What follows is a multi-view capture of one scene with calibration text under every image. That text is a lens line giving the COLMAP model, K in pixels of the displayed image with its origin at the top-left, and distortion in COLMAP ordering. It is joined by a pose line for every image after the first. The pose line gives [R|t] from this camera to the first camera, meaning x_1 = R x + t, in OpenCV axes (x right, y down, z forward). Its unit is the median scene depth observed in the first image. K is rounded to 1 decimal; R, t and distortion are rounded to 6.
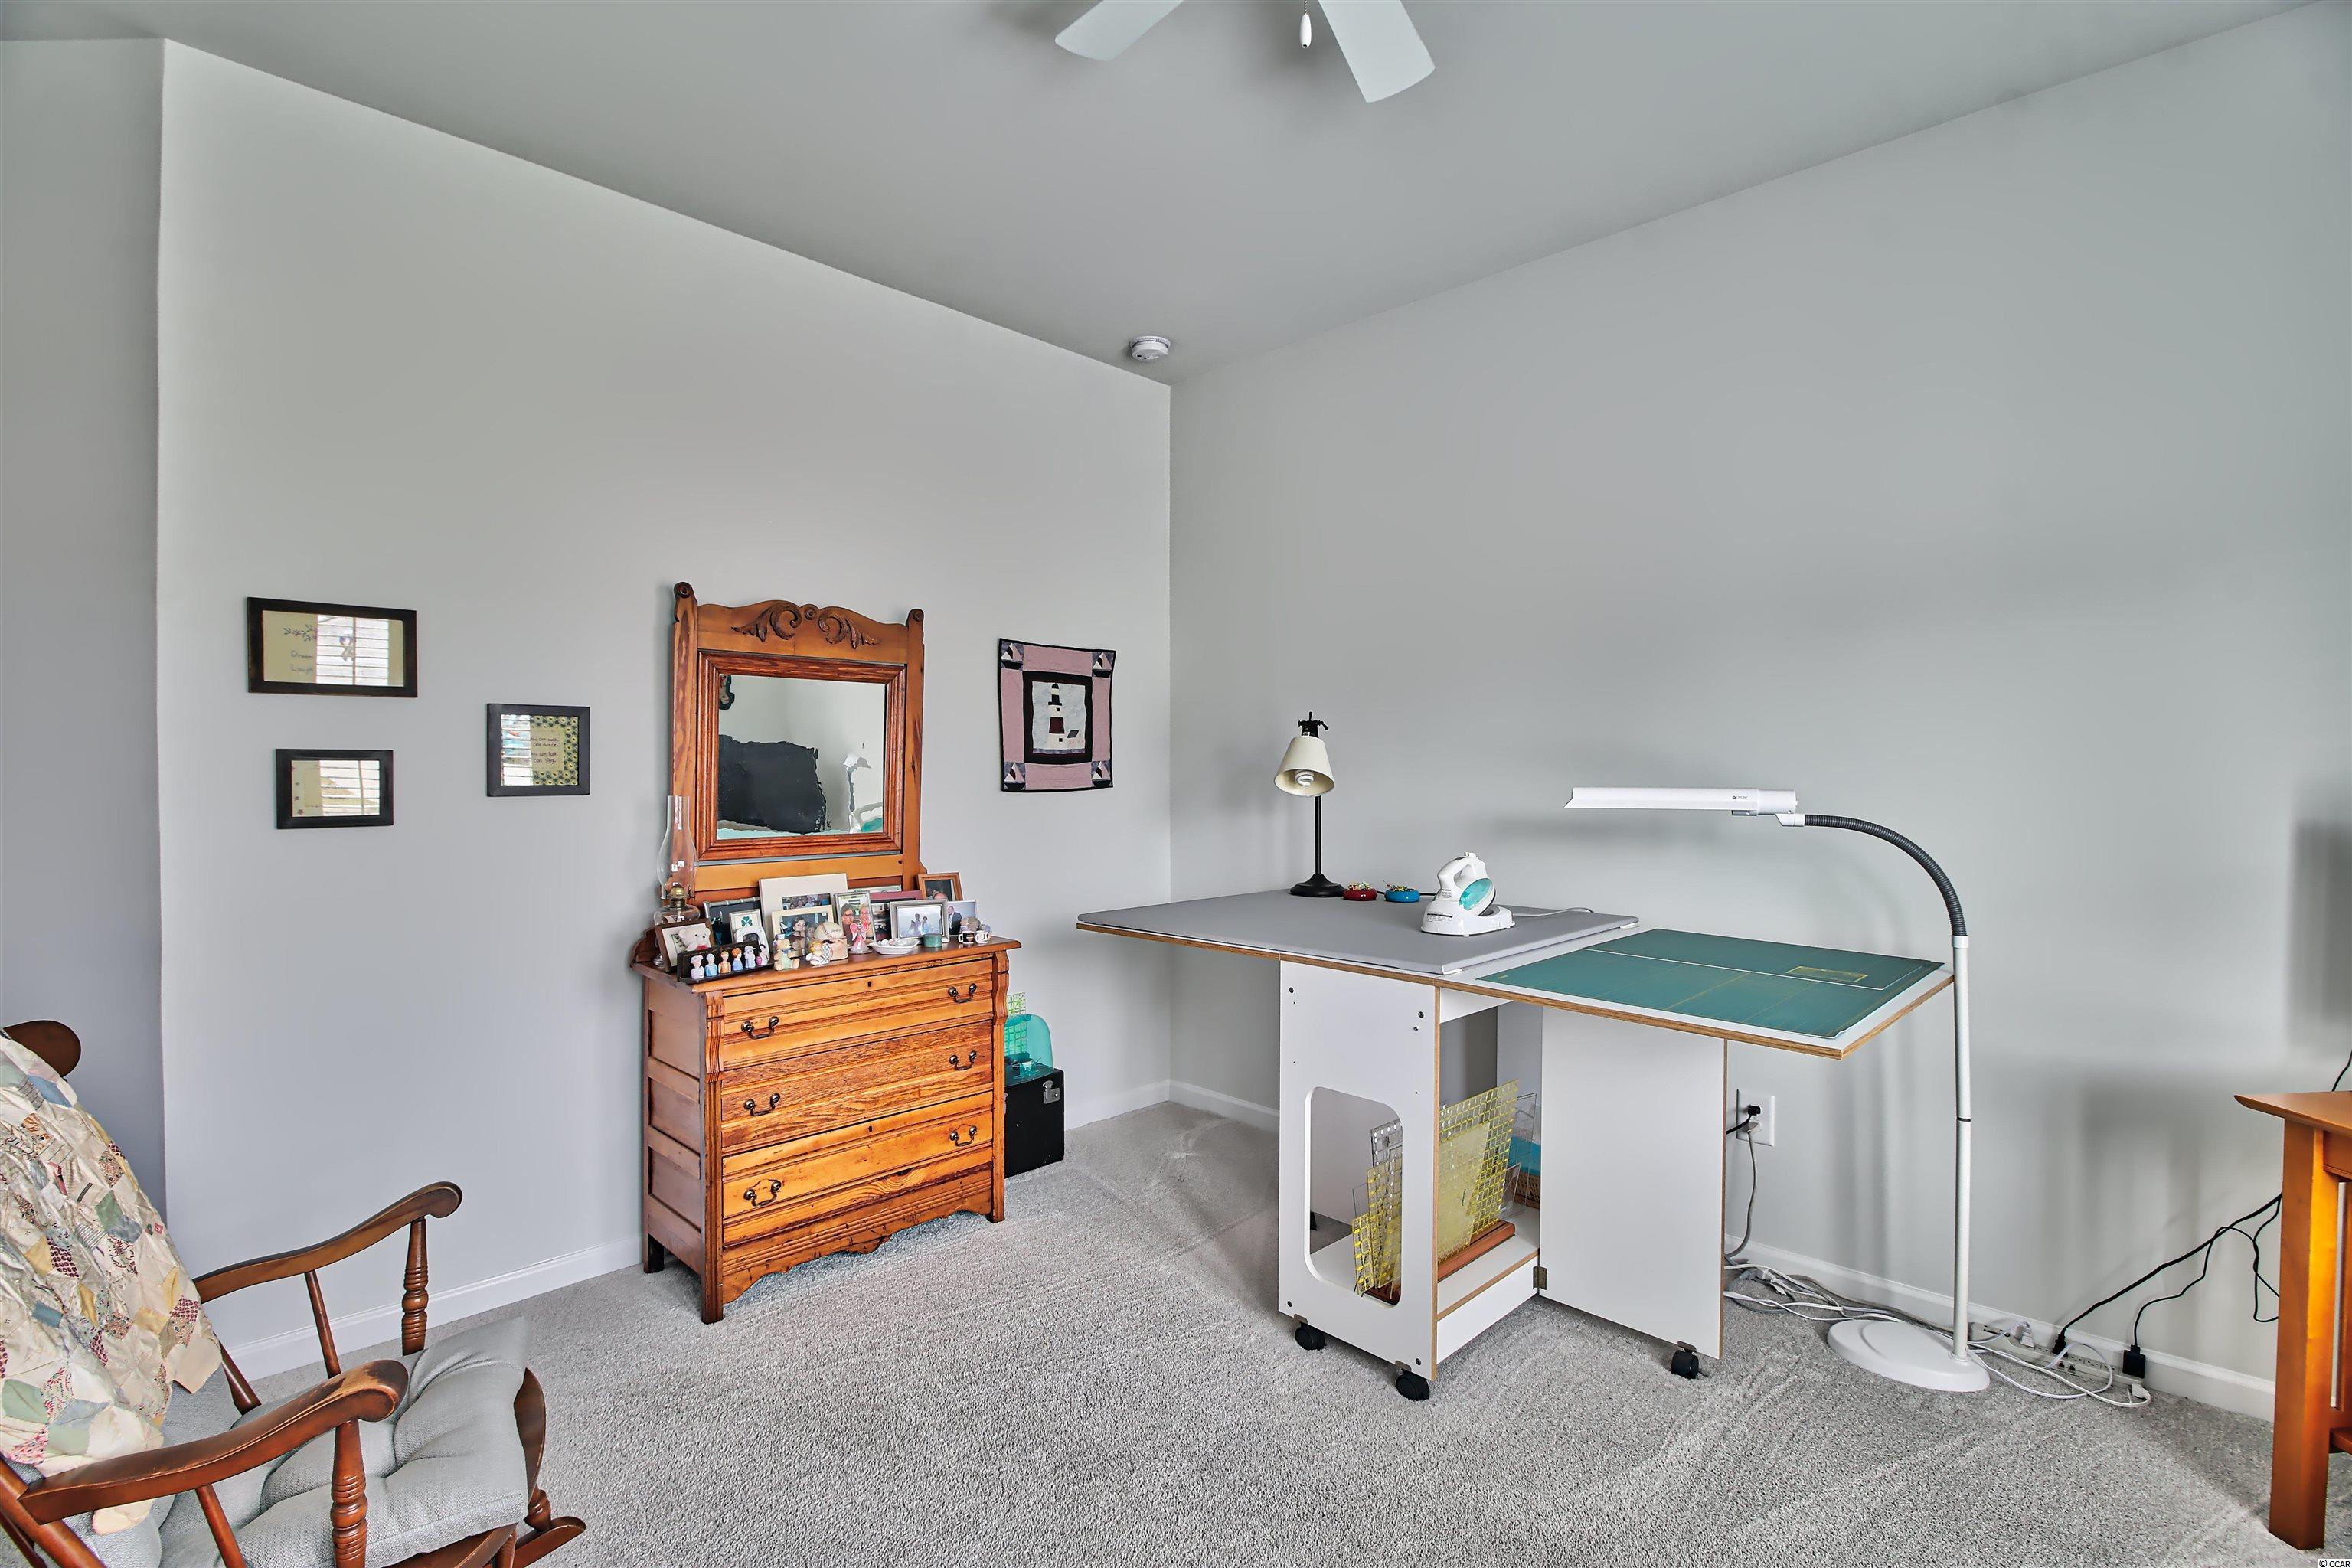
lens RADIAL K [[1074.4, 0, 1176.0], [0, 1074.4, 784.0], [0, 0, 1]] dist [-0.031991, -0.000240]
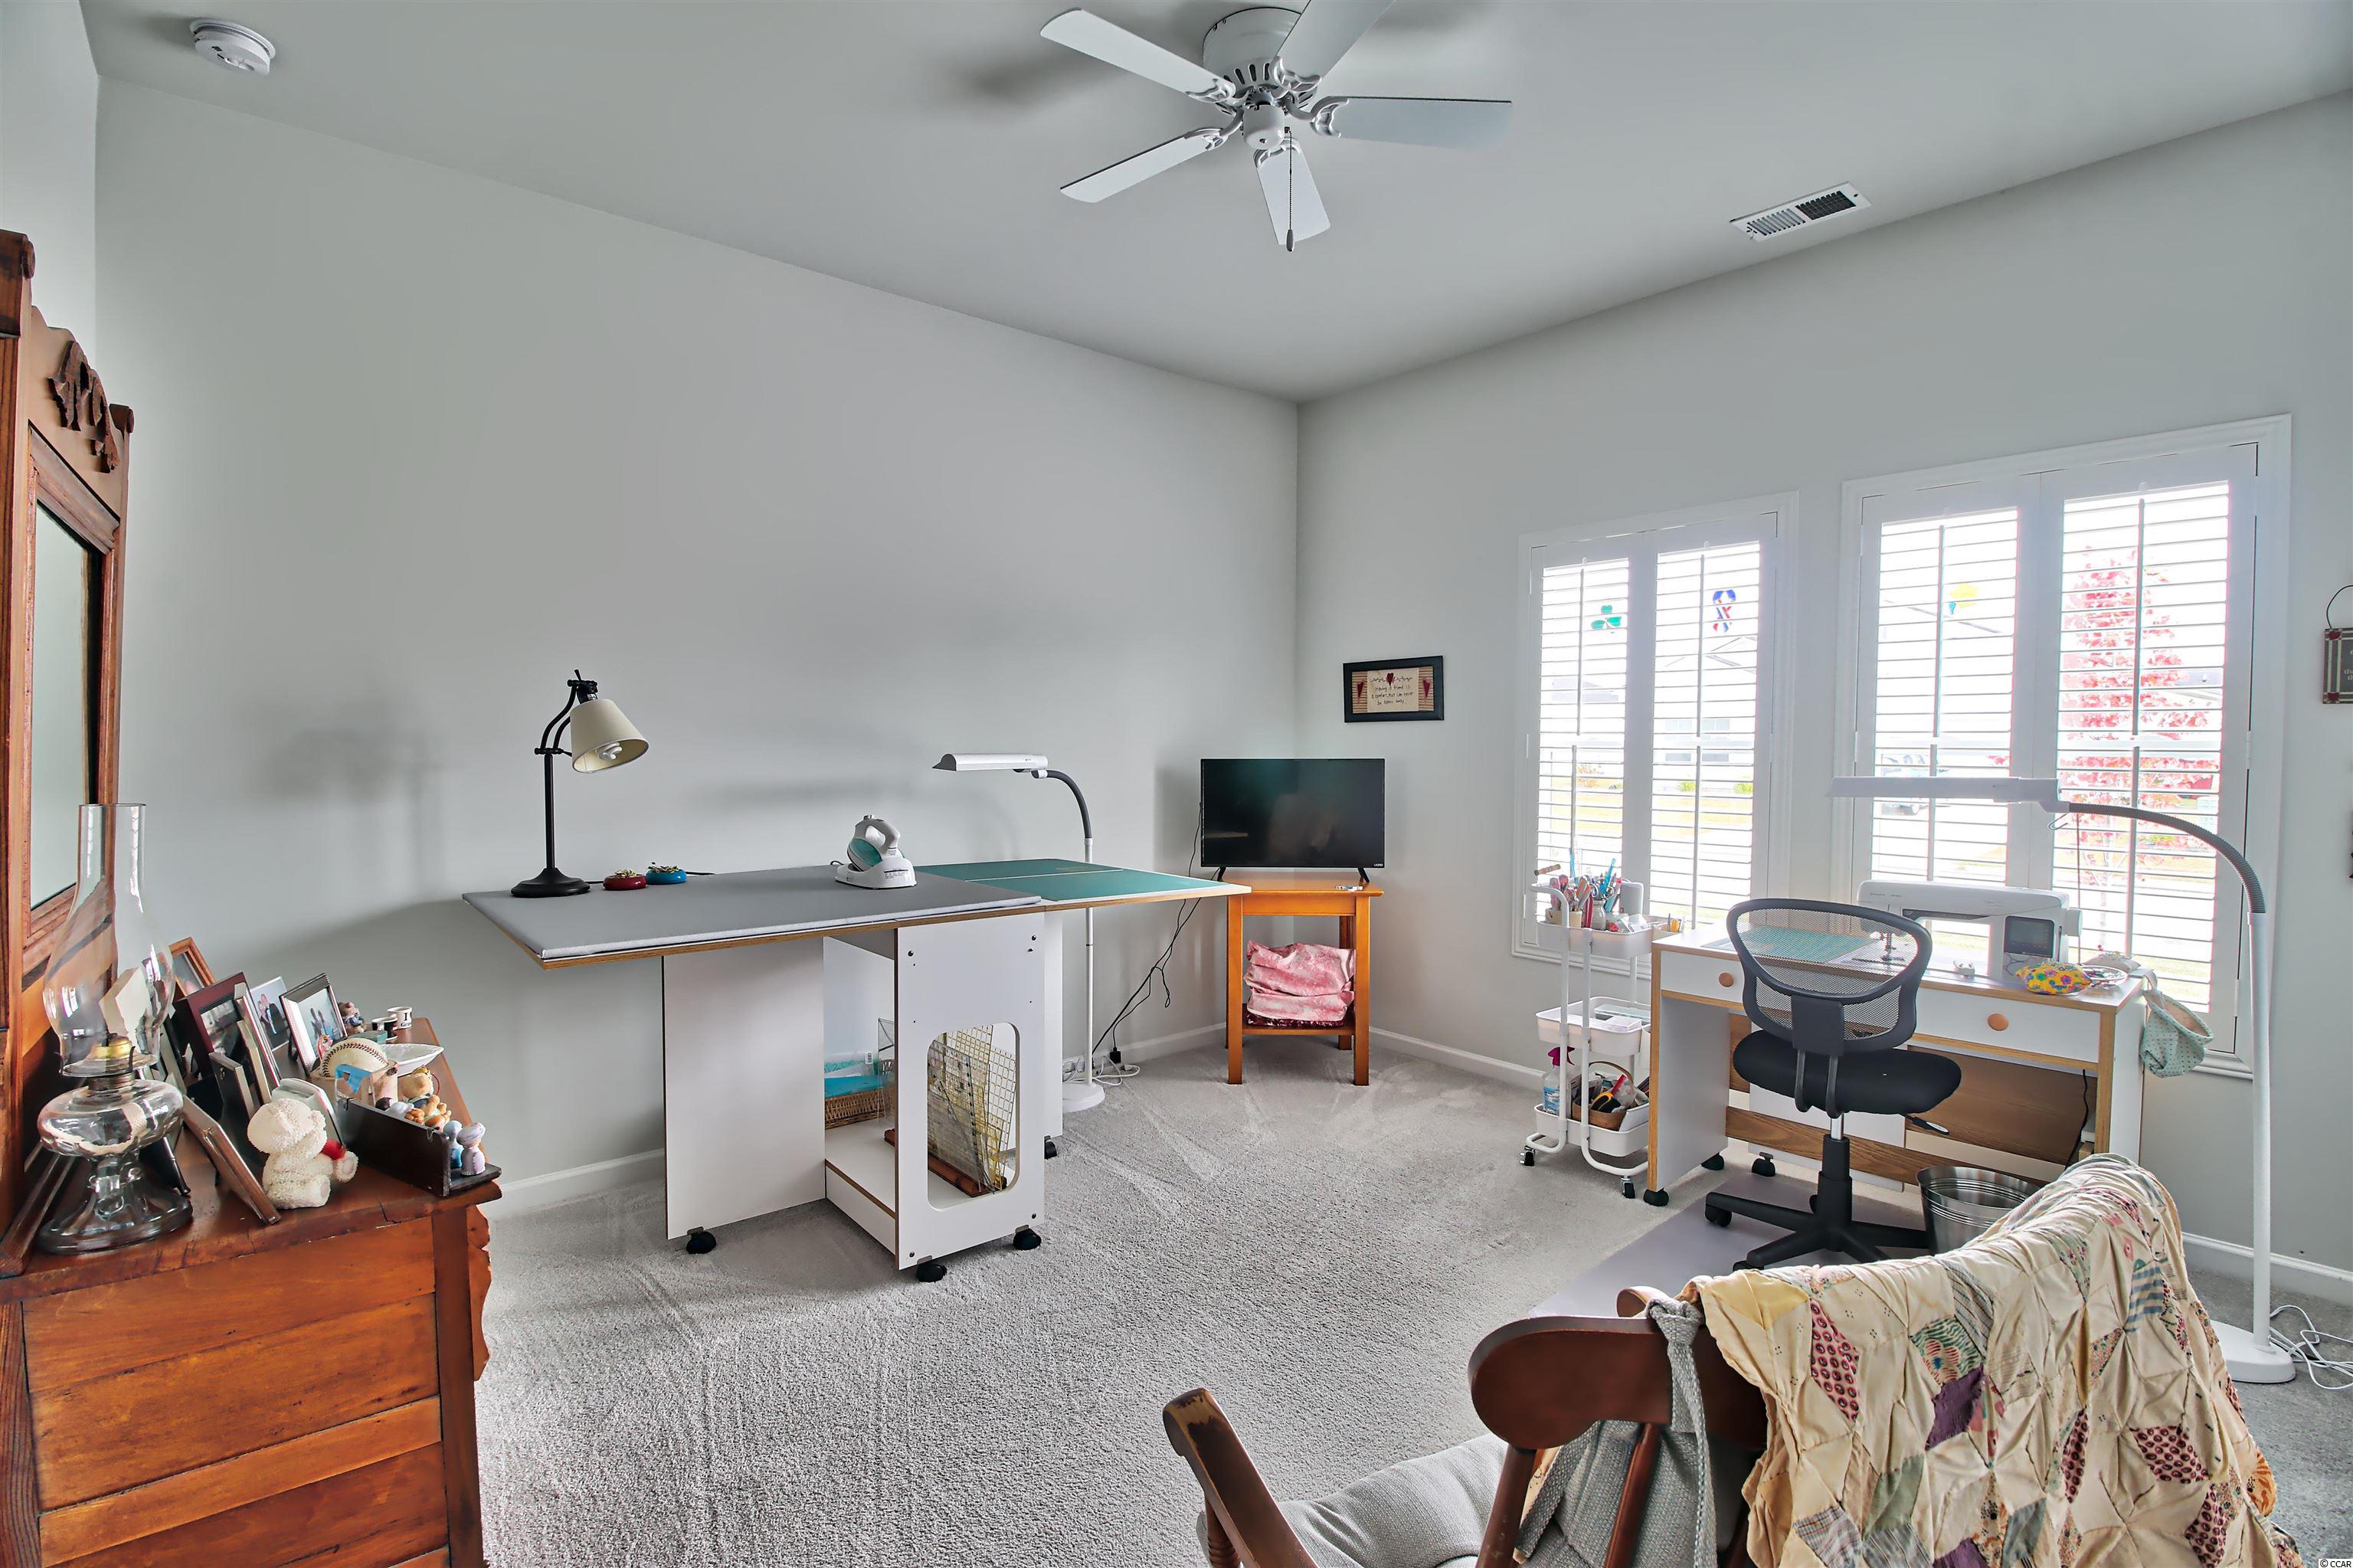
lens RADIAL K [[1074.9, 0, 1176.5], [0, 1074.9, 784.0], [0, 0, 1]] dist [-0.031991, -0.000240]
pose [[0.090908, -0.040031, 0.995054, -0.902924], [0.009918, 0.999179, 0.039291, -0.009665], [-0.995810, 0.006297, 0.091230, 0.656971]]
